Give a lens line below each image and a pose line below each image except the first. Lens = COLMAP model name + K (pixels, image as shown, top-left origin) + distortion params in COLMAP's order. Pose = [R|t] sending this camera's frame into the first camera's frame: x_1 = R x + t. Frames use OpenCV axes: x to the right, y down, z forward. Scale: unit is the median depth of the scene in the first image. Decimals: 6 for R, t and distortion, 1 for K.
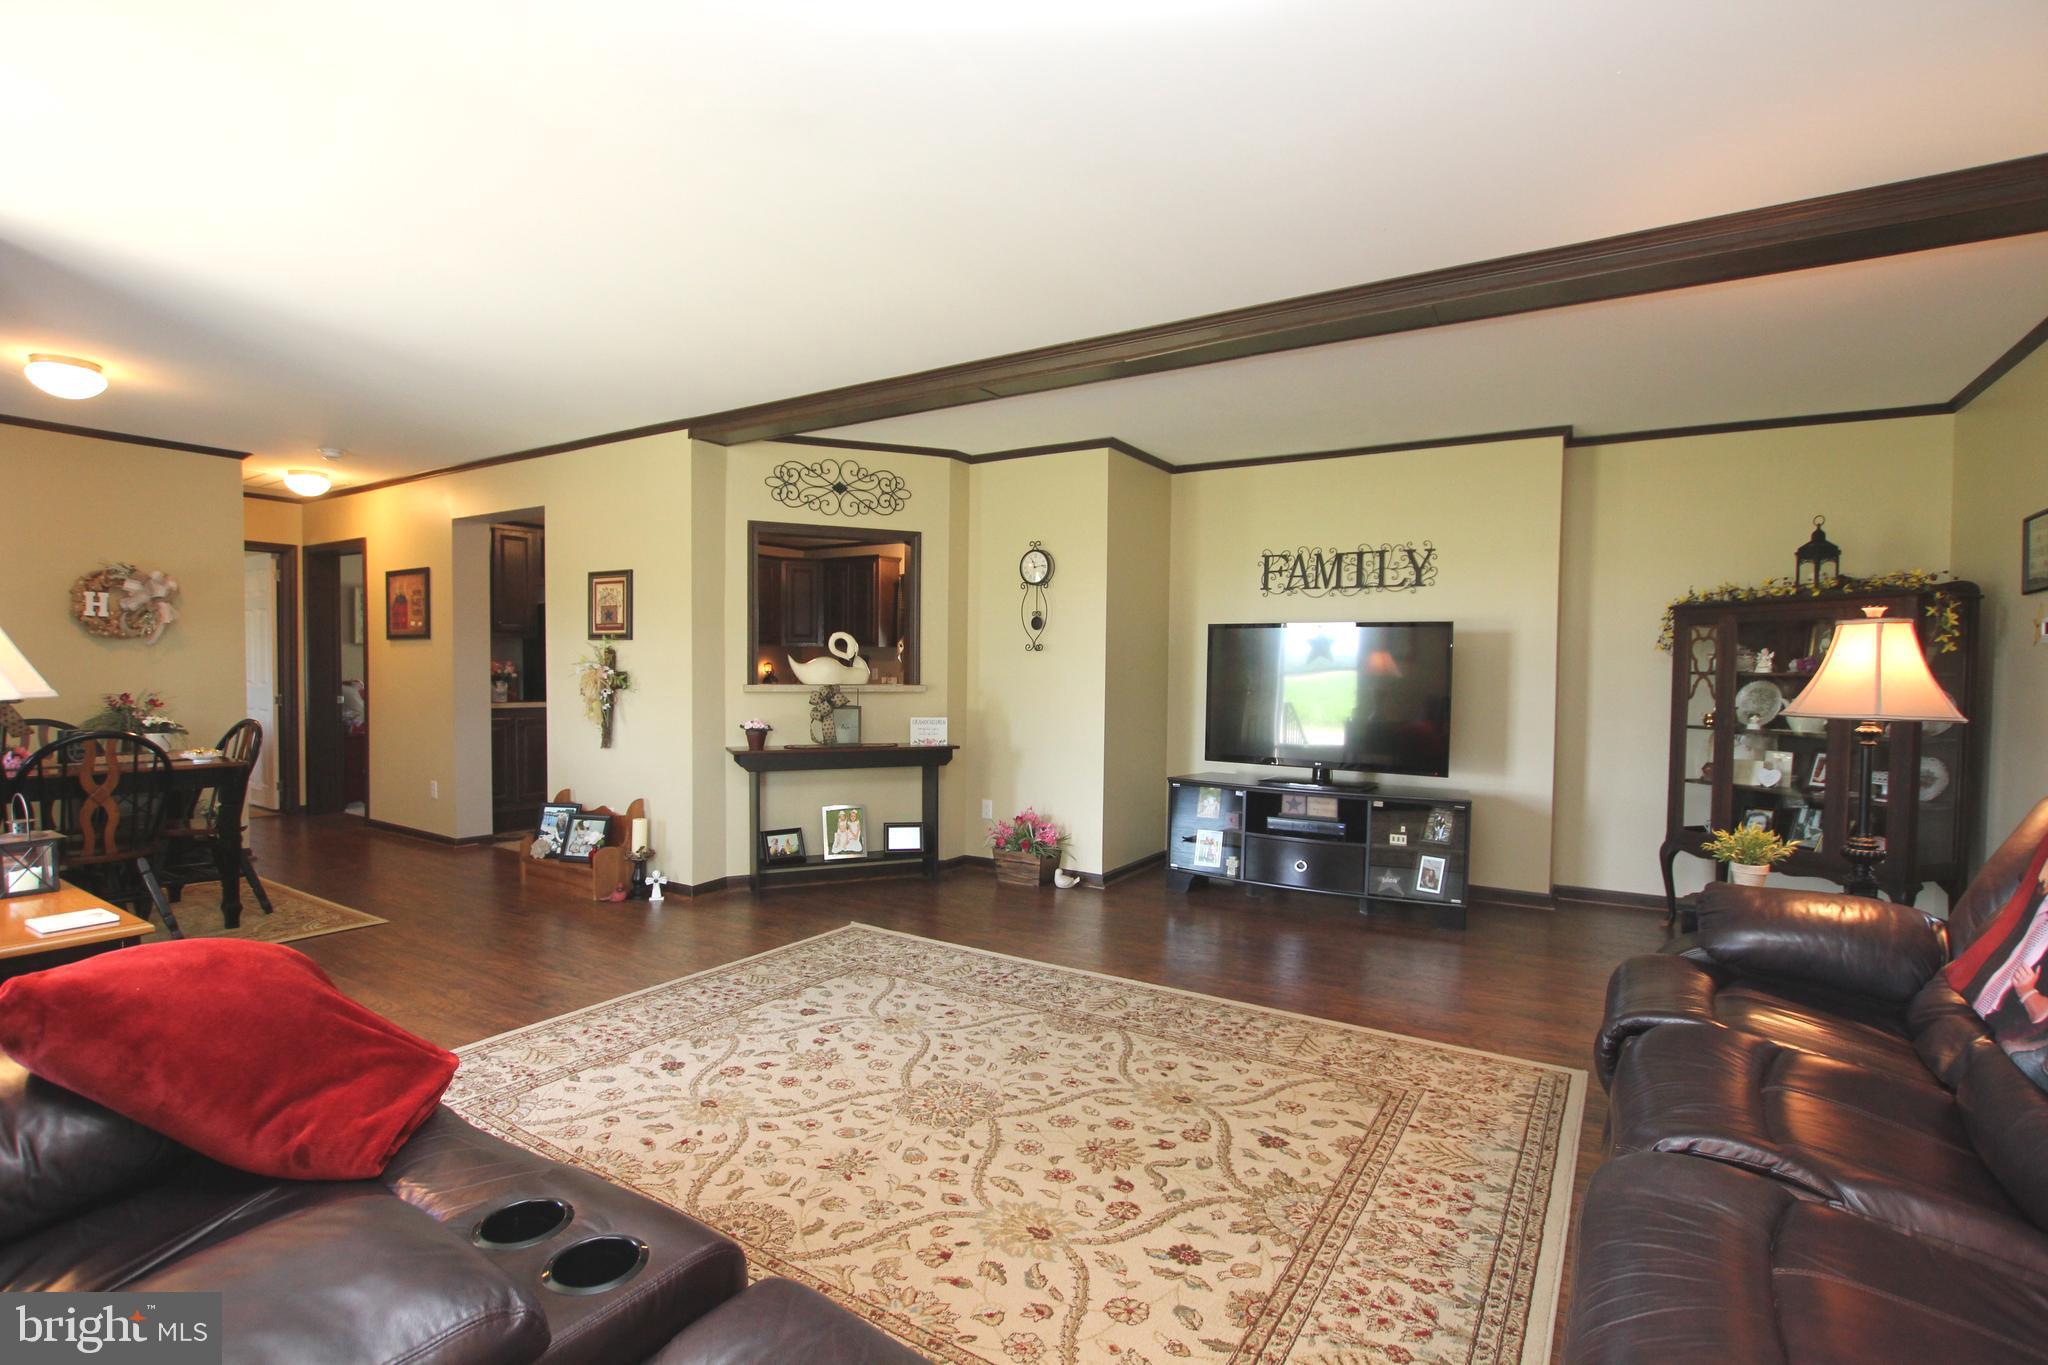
lens RADIAL K [[951.7, 0, 1032.9], [0, 951.7, 702.8], [0, 0, 1]] dist [-0.033207, 0.006406]
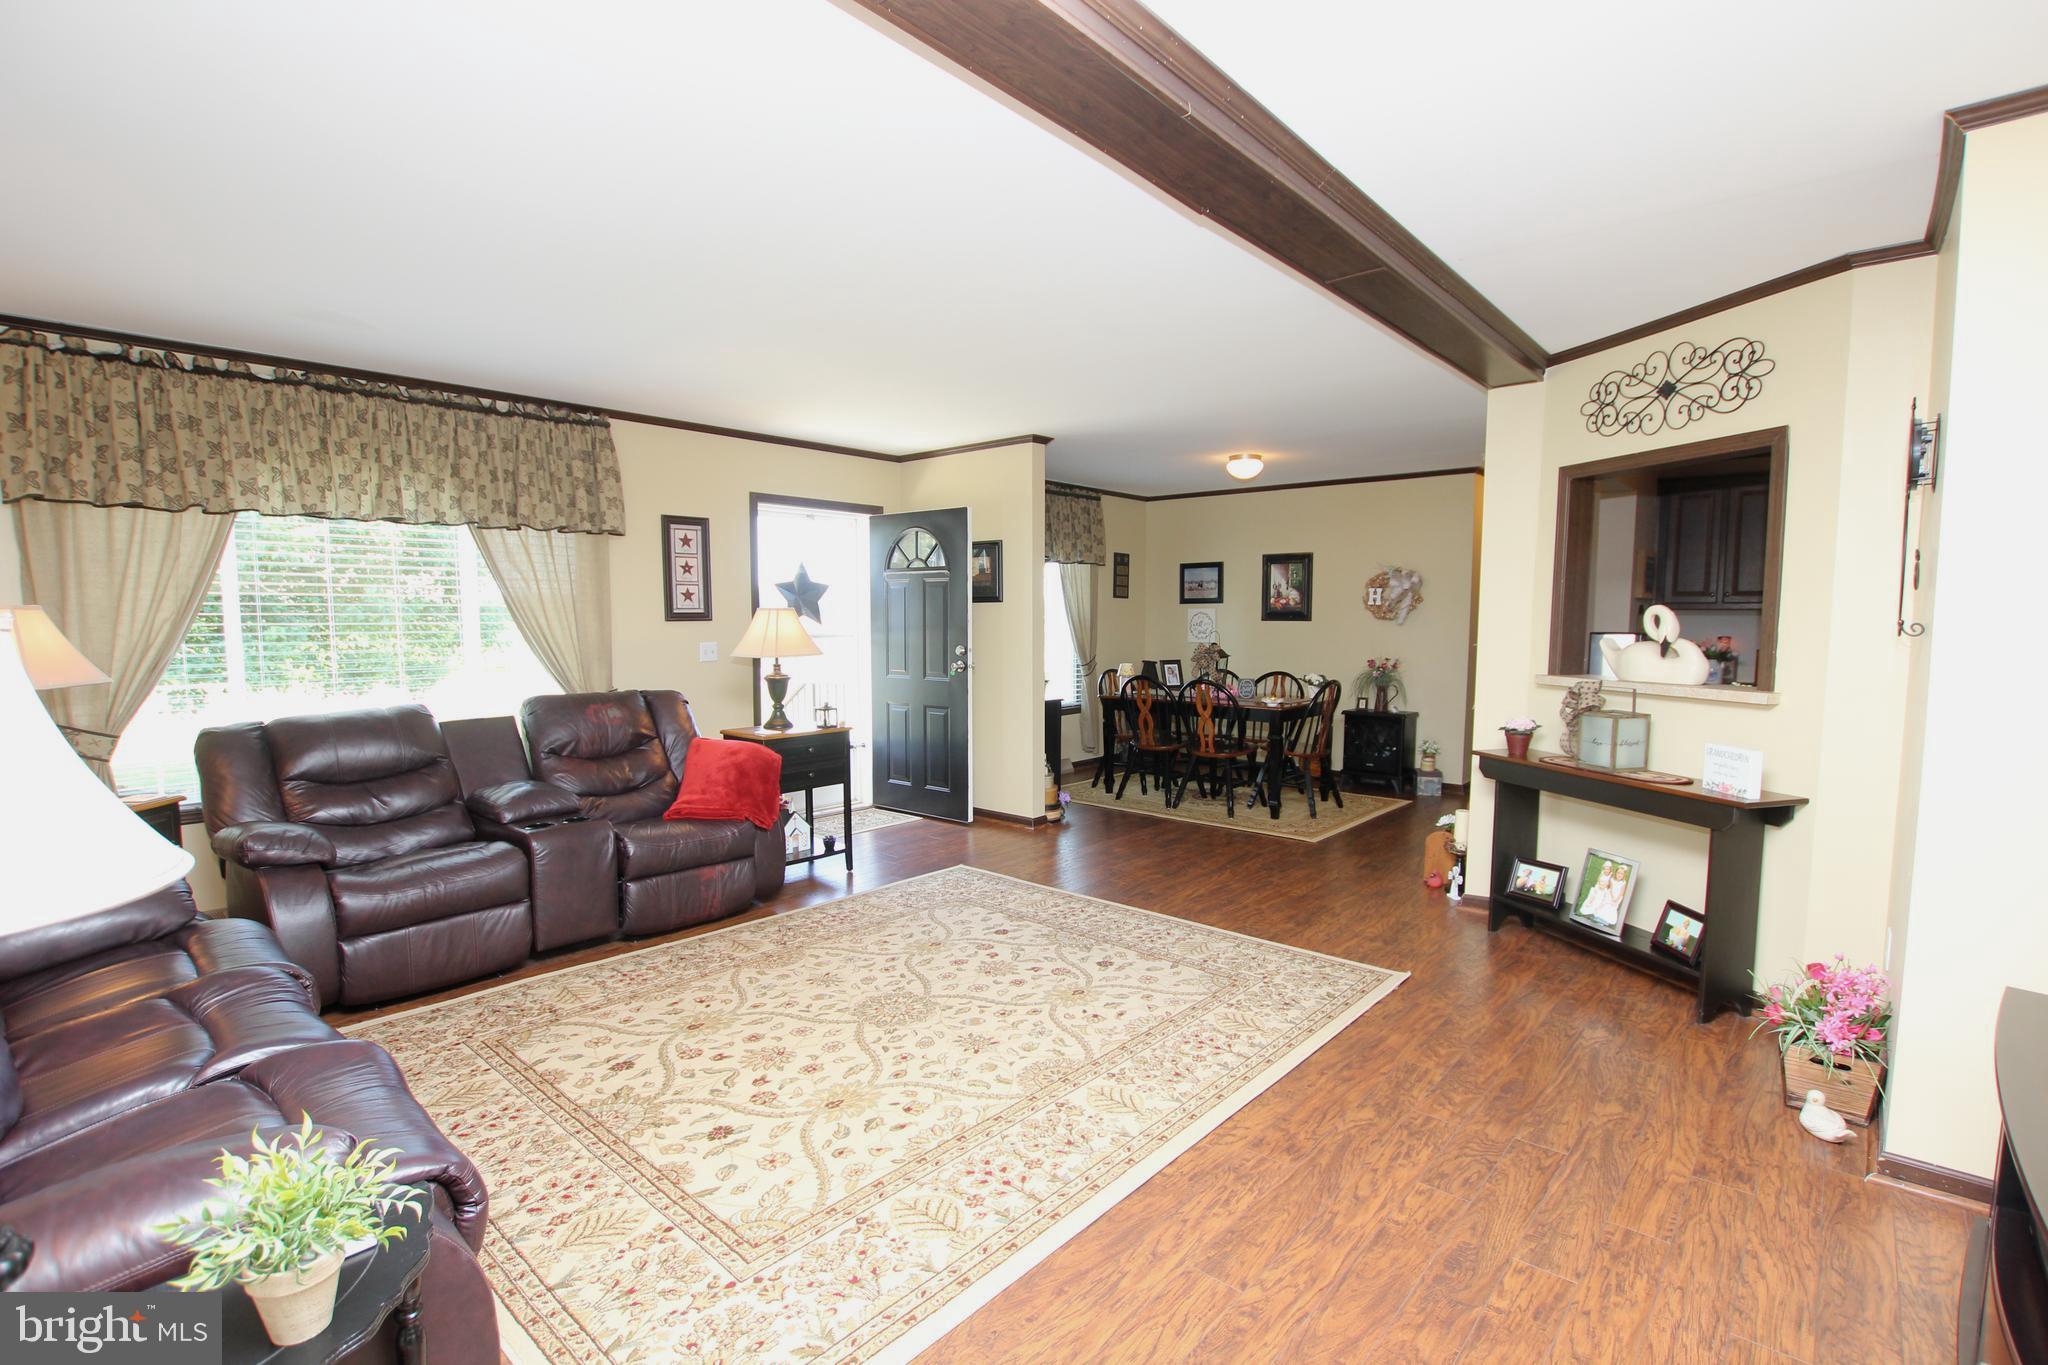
lens RADIAL K [[951.7, 0, 1032.9], [0, 951.7, 702.8], [0, 0, 1]] dist [-0.033207, 0.006406]
pose [[-0.158173, 0.080250, -0.984145, 0.878415], [-0.038325, 0.995442, 0.087330, -0.076945], [0.986667, 0.051530, -0.154377, 1.101767]]
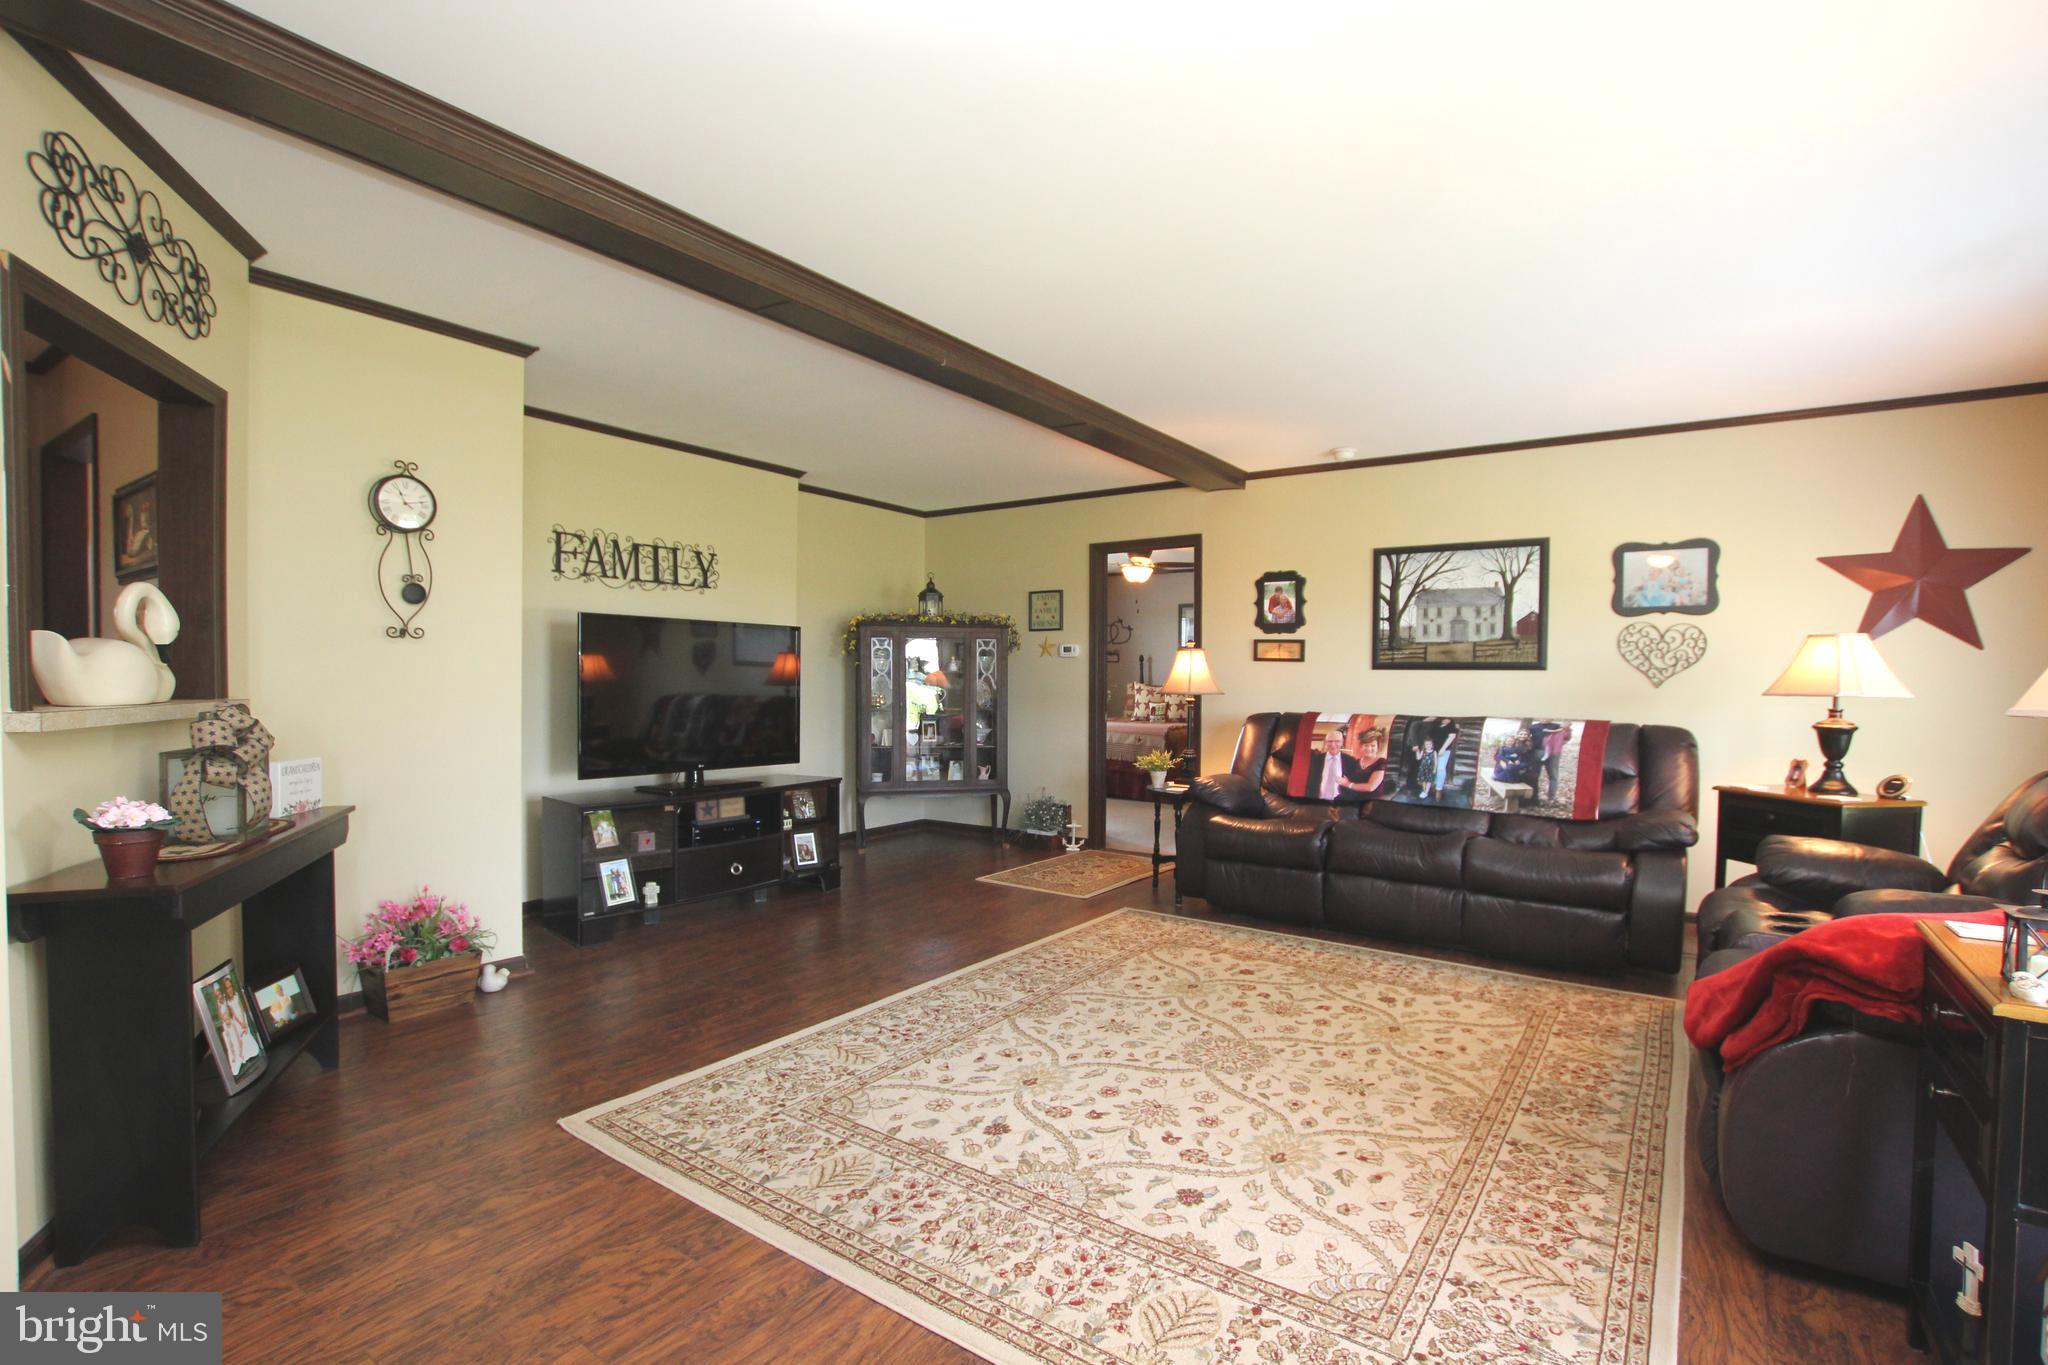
lens RADIAL K [[951.7, 0, 1032.9], [0, 951.7, 702.8], [0, 0, 1]] dist [-0.033207, 0.006406]
pose [[0.049063, -0.037644, 0.998086, -0.999422], [0.027363, 0.998965, 0.036332, -0.039936], [-0.998421, 0.025528, 0.050043, 0.949833]]
